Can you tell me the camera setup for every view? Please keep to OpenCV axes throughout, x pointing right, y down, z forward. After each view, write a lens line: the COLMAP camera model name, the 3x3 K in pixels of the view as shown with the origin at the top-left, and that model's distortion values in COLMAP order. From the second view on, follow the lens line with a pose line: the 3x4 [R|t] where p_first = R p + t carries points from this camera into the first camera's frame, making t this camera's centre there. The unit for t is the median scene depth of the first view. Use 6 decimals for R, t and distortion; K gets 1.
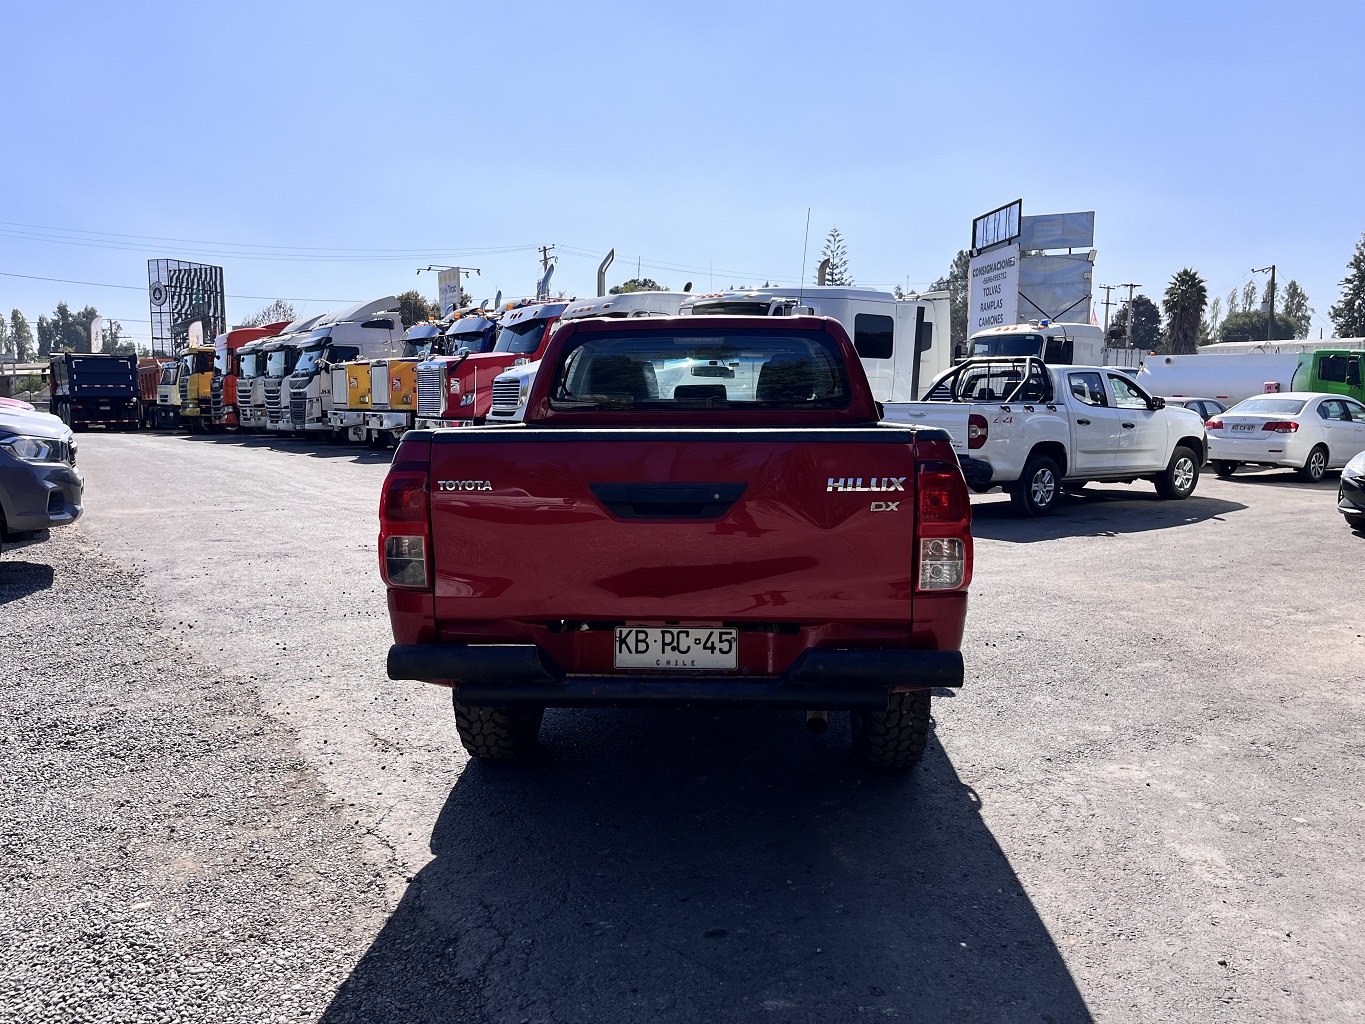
lens RADIAL K [[1043.0, 0, 682.5], [0, 1043.0, 512.0], [0, 0, 1]] dist [0.077079, -0.113093]
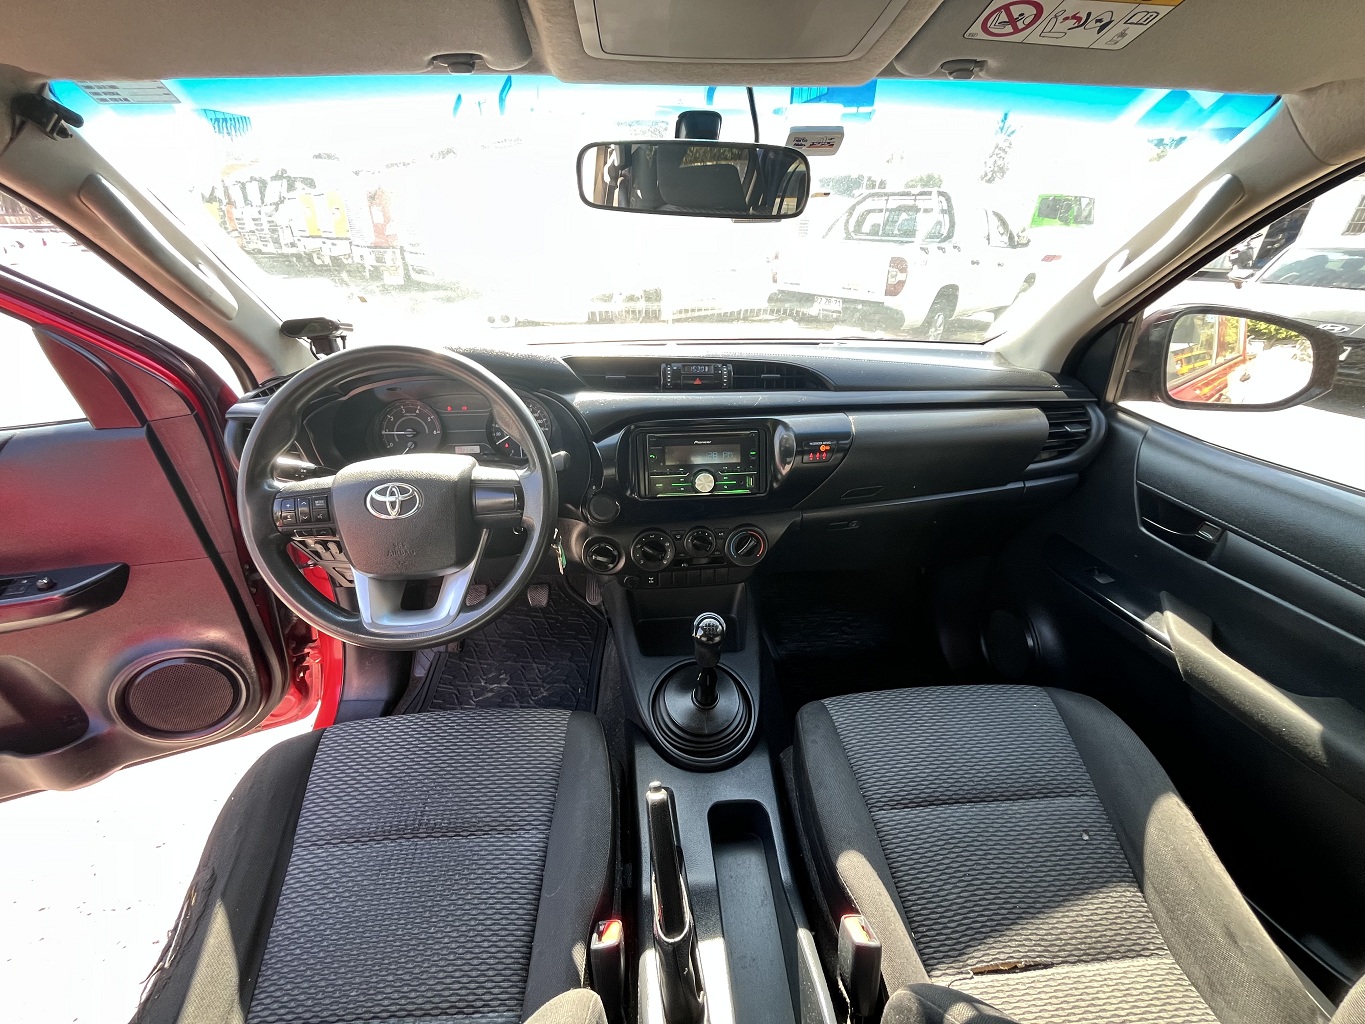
lens RADIAL K [[551.4, 0, 680.2], [0, 551.4, 516.8], [0, 0, 1]] dist [-0.000742, -0.000749]
pose [[0.989299, -0.064047, 0.131091, 0.005879], [0.010554, 0.927559, 0.373527, -0.063023], [-0.145518, -0.368146, 0.918310, 0.485930]]
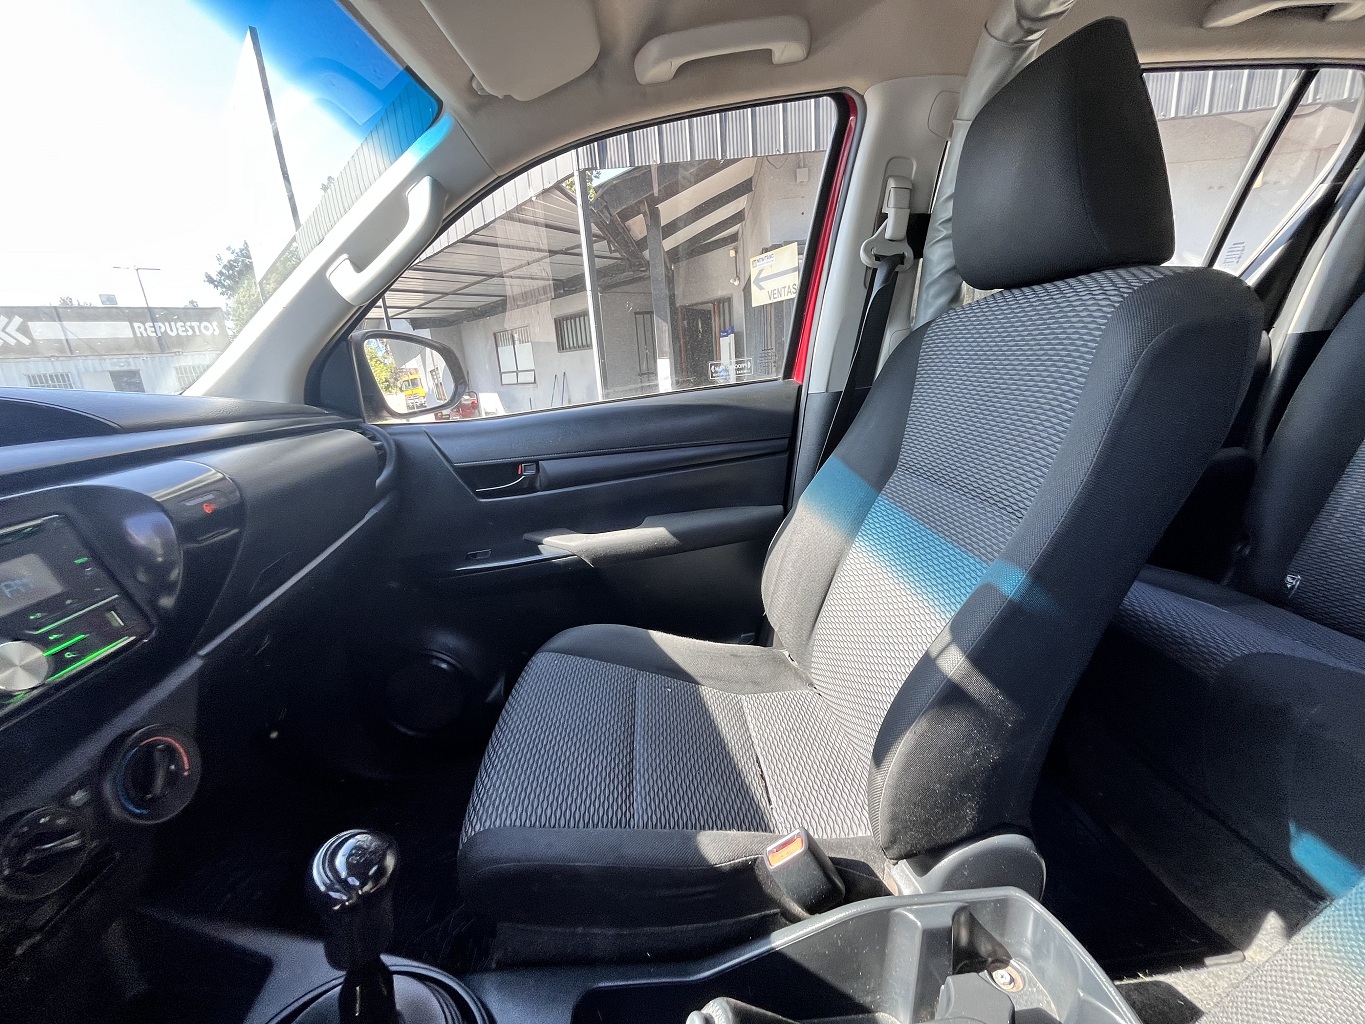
lens RADIAL K [[553.9, 0, 677.7], [0, 553.9, 516.0], [0, 0, 1]] dist [-0.004249, 0.000127]
pose [[-0.132534, -0.255752, 0.957615, -0.008520], [0.174229, 0.945083, 0.276518, -0.049250], [-0.975745, 0.203492, -0.080696, 0.521657]]
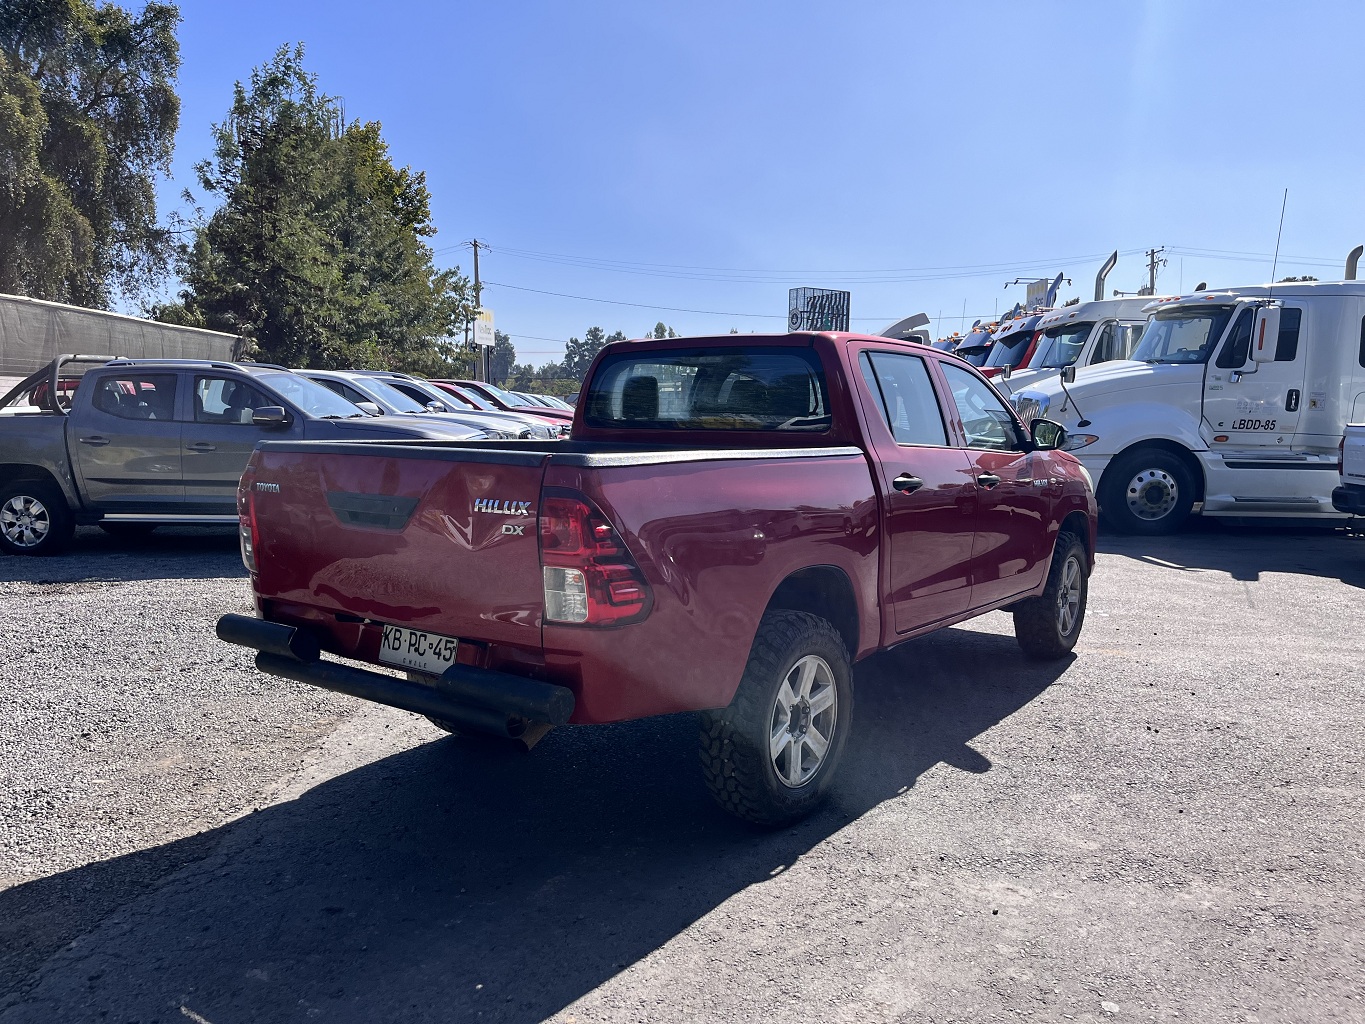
lens RADIAL K [[1035.5, 0, 679.4], [0, 1035.5, 517.2], [0, 0, 1]] dist [0.070383, -0.102277]
pose [[0.836505, 0.067093, -0.543836, 0.215812], [-0.071298, 0.997365, 0.013377, -0.010566], [0.543300, 0.027584, 0.839085, 0.067088]]
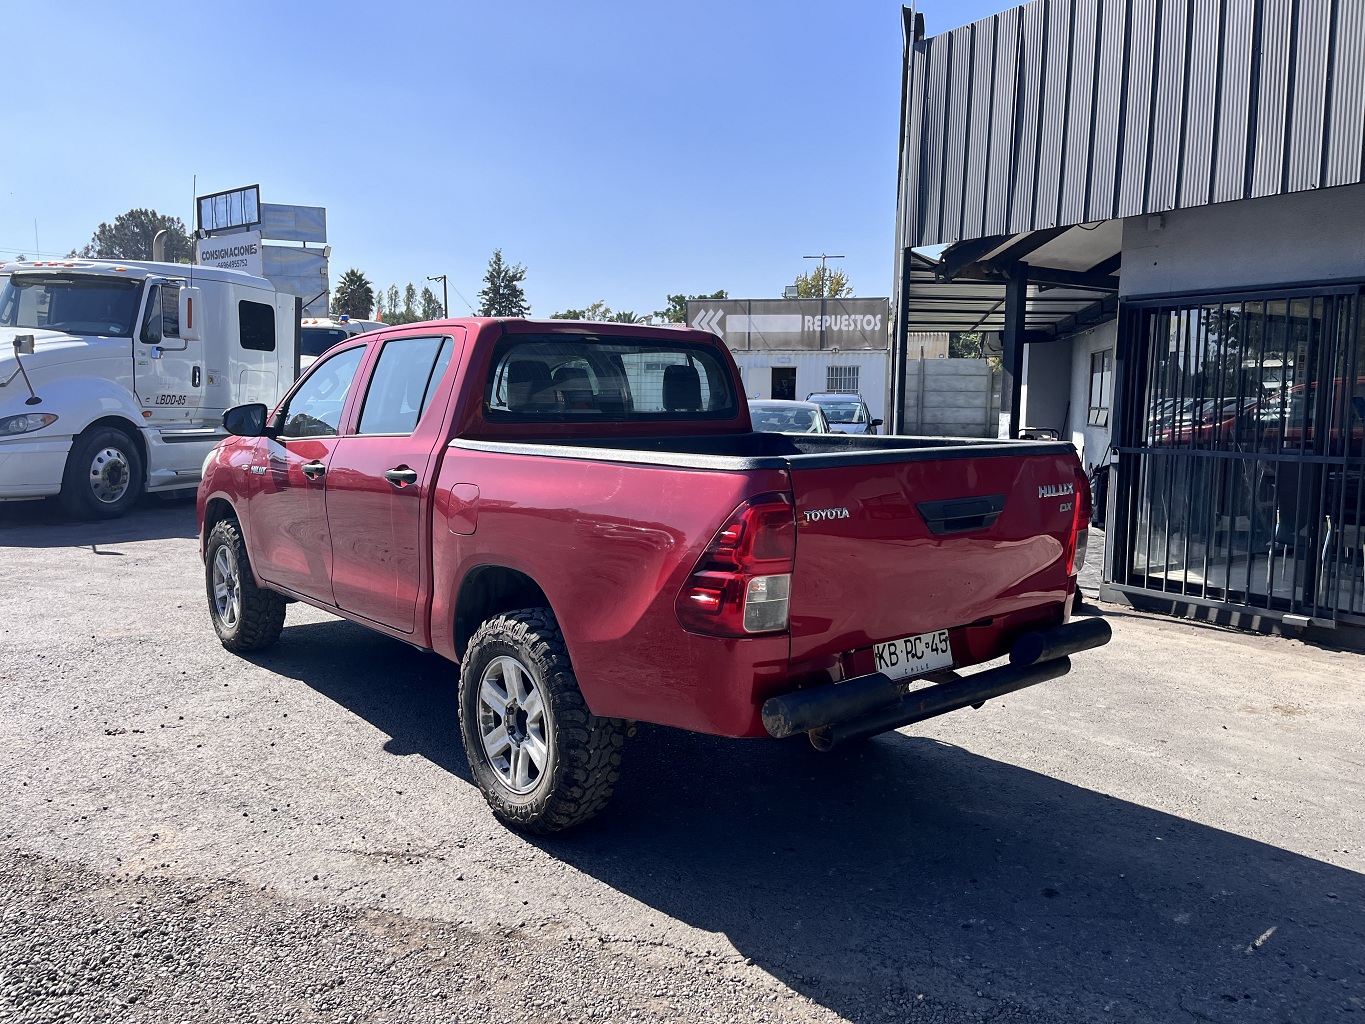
lens RADIAL K [[1043.0, 0, 682.5], [0, 1043.0, 512.0], [0, 0, 1]] dist [0.077079, -0.113093]
pose [[0.721483, -0.068731, 0.689012, -0.244683], [0.062953, 0.997451, 0.033580, -0.017546], [-0.689564, 0.019148, 0.723971, 0.106767]]
